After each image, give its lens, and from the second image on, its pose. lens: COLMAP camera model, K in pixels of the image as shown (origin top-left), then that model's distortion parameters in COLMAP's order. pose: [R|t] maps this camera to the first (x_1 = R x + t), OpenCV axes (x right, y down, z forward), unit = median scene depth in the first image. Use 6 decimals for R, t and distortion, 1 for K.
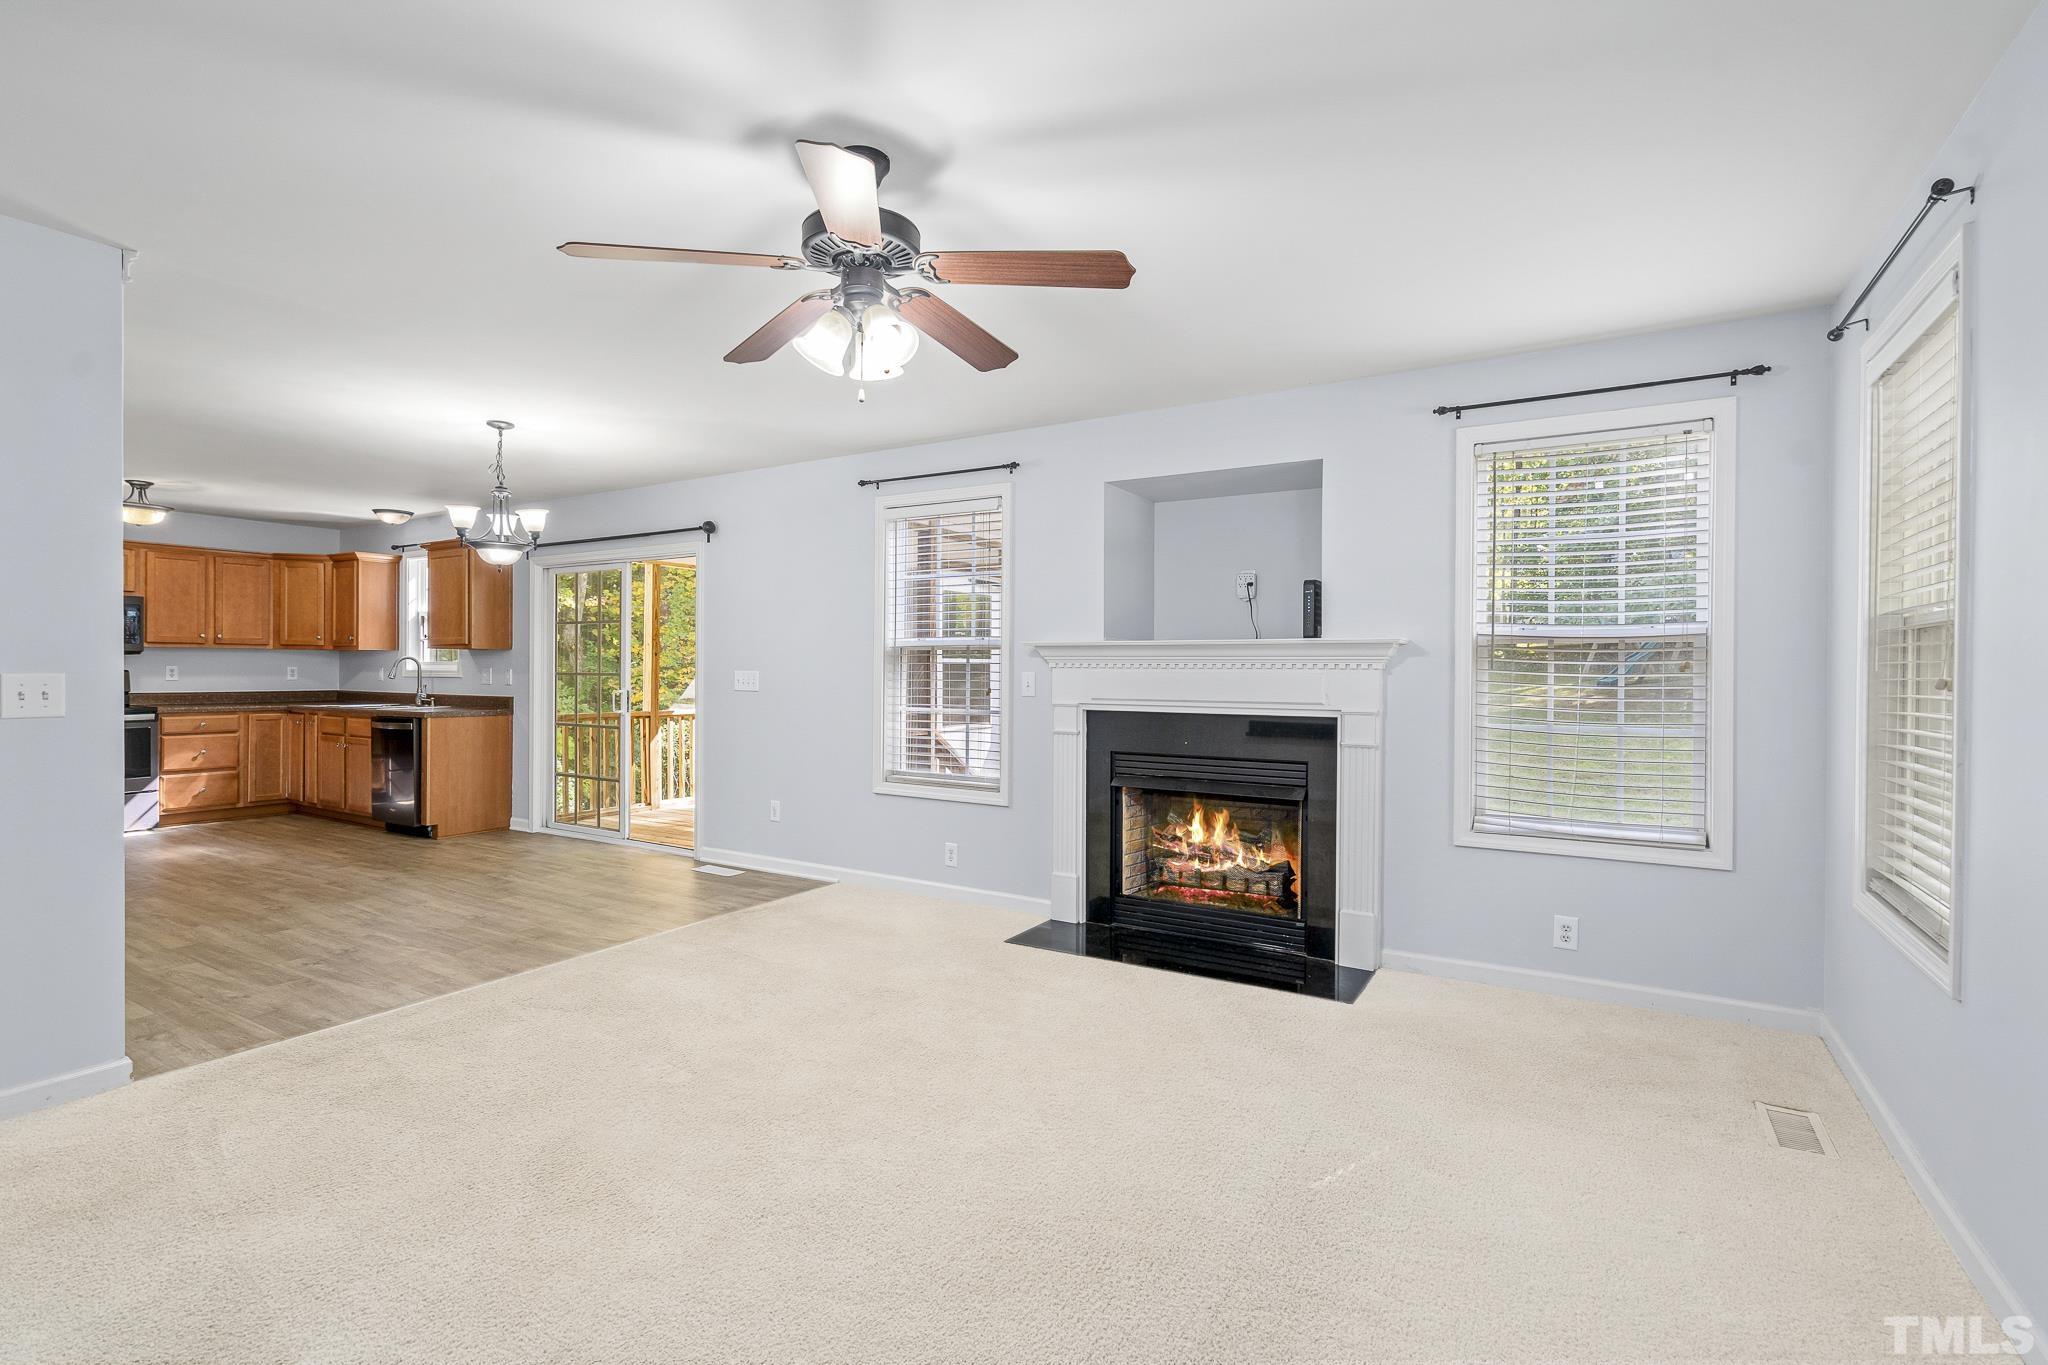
lens RADIAL K [[936.9, 0, 1030.8], [0, 936.9, 668.5], [0, 0, 1]] dist [-0.005045, 0.000780]
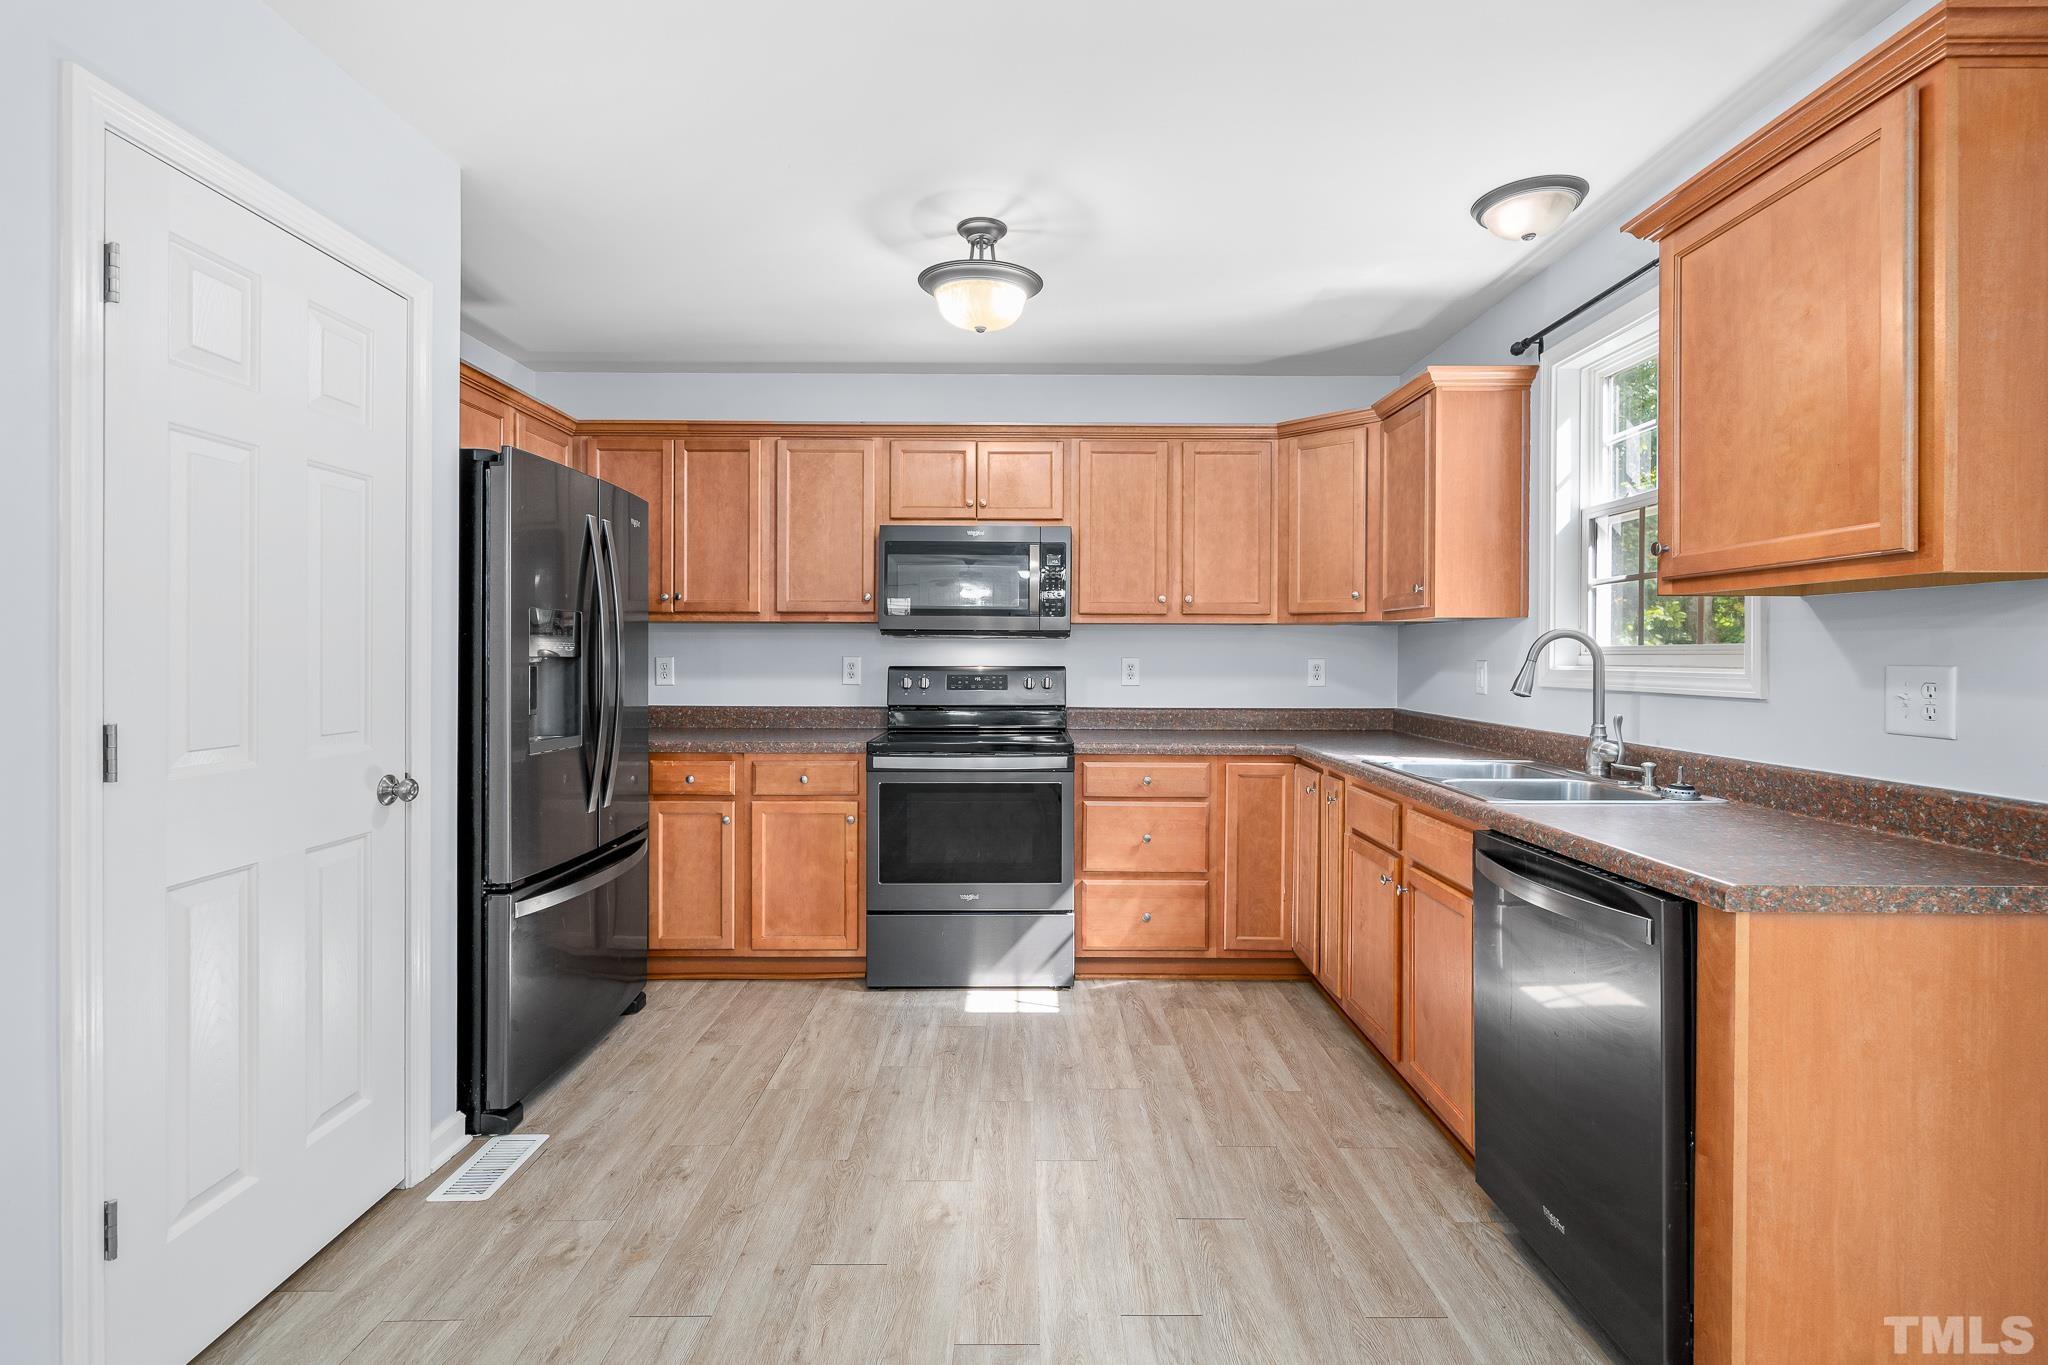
lens RADIAL K [[936.9, 0, 1032.4], [0, 936.9, 663.9], [0, 0, 1]] dist [-0.005045, 0.000780]
pose [[0.514002, 0.001423, -0.857788, -0.481694], [-0.003855, 0.999992, -0.000651, 0.000261], [0.857781, 0.003641, 0.514003, 0.670752]]
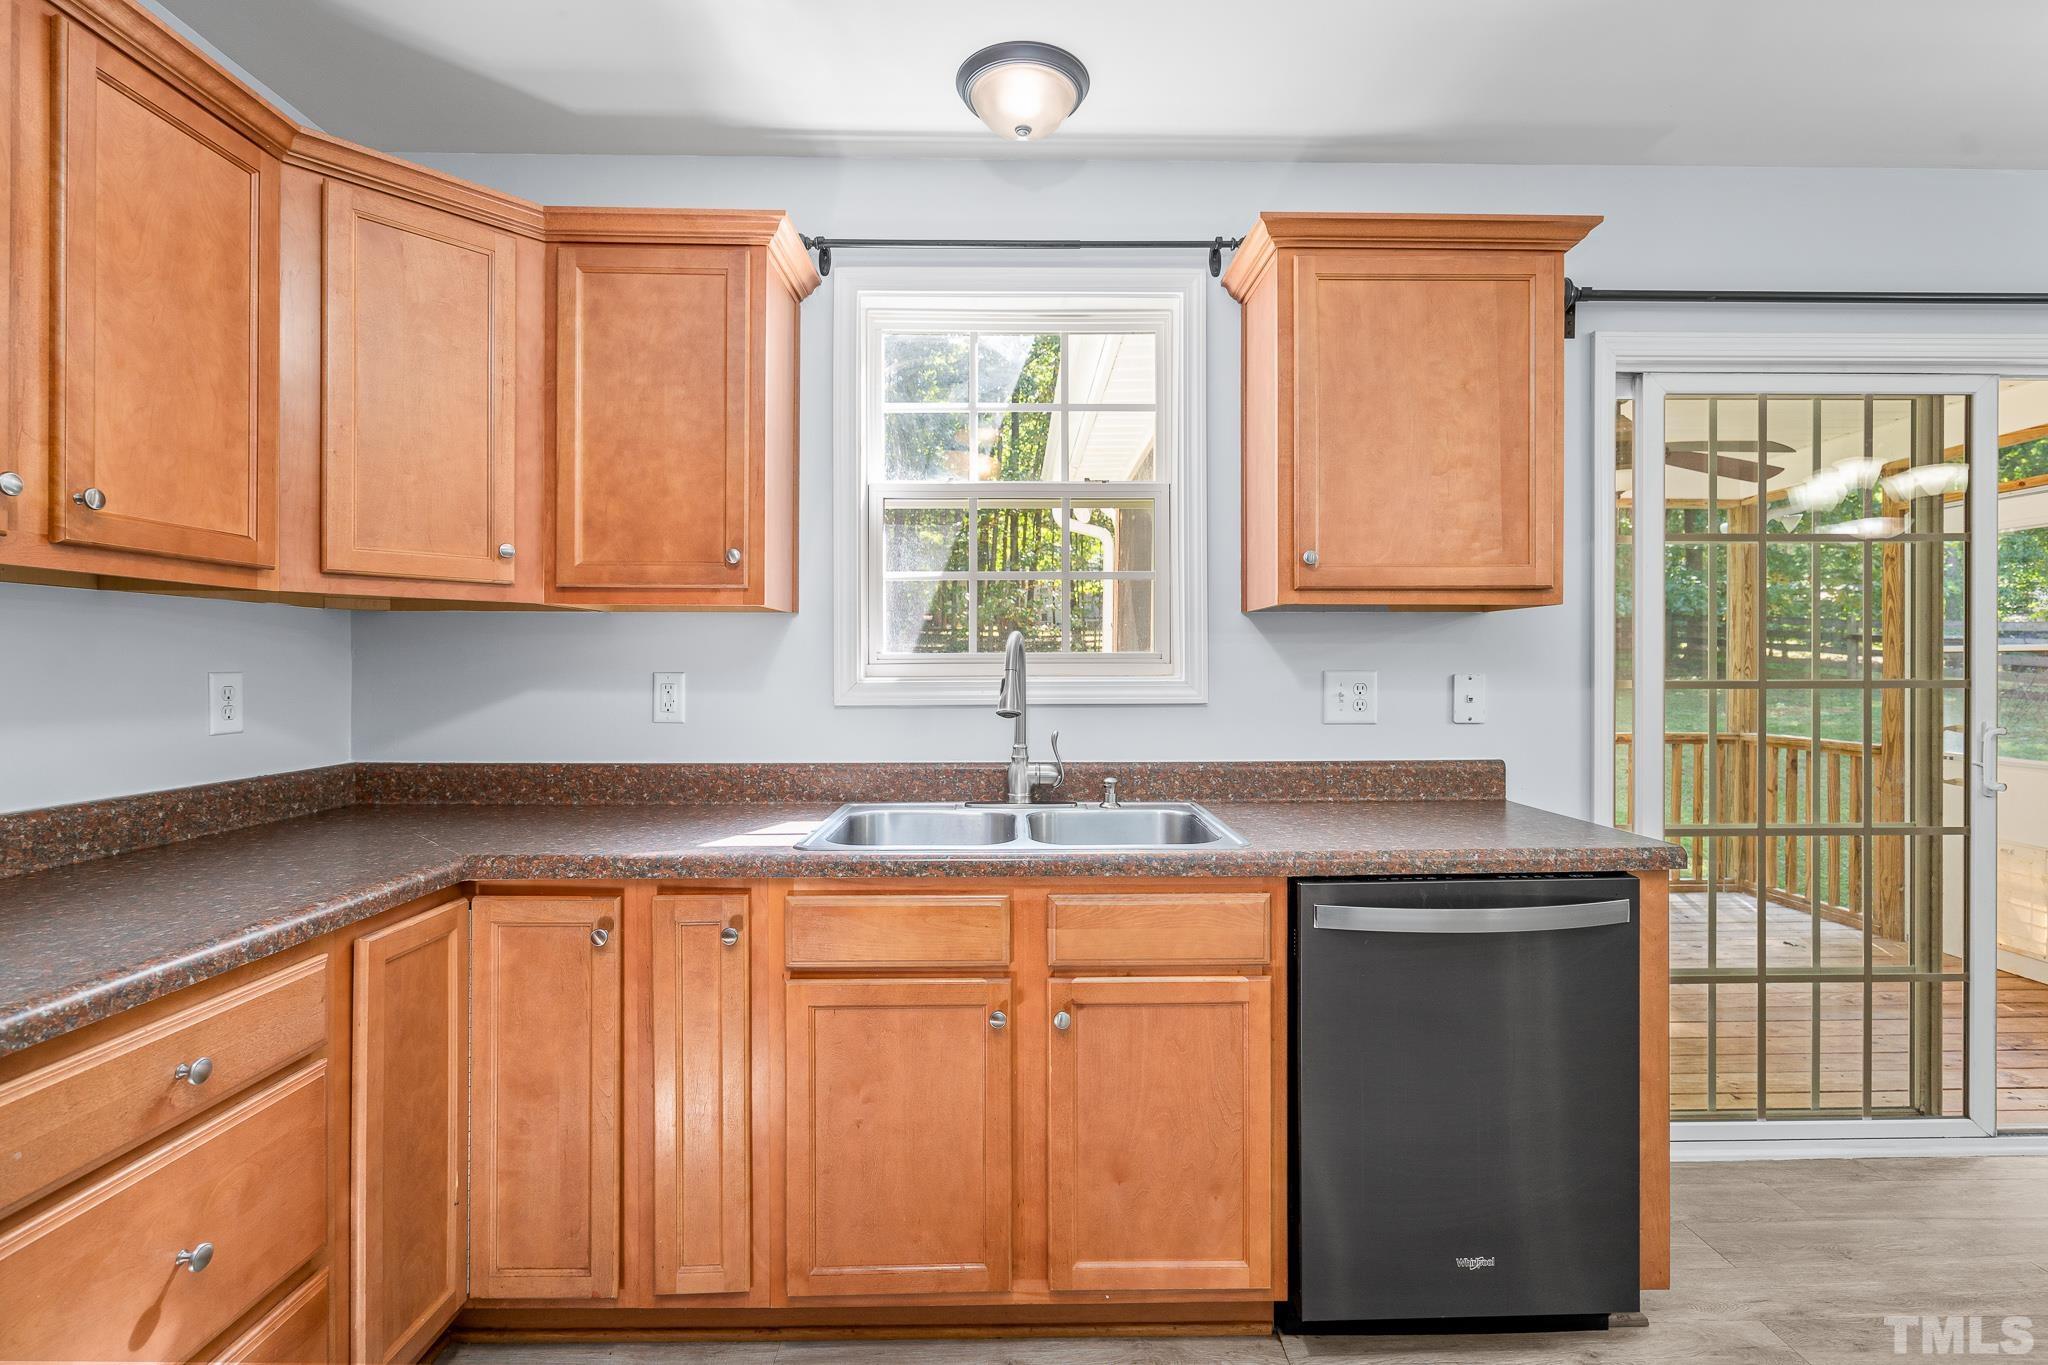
lens RADIAL K [[936.9, 0, 1032.3], [0, 936.9, 674.7], [0, 0, 1]] dist [-0.005045, 0.000780]
pose [[0.853531, -0.014519, 0.520840, -0.812434], [0.011906, 0.999894, 0.008362, -0.002838], [-0.520906, -0.000936, 0.853613, 0.768451]]
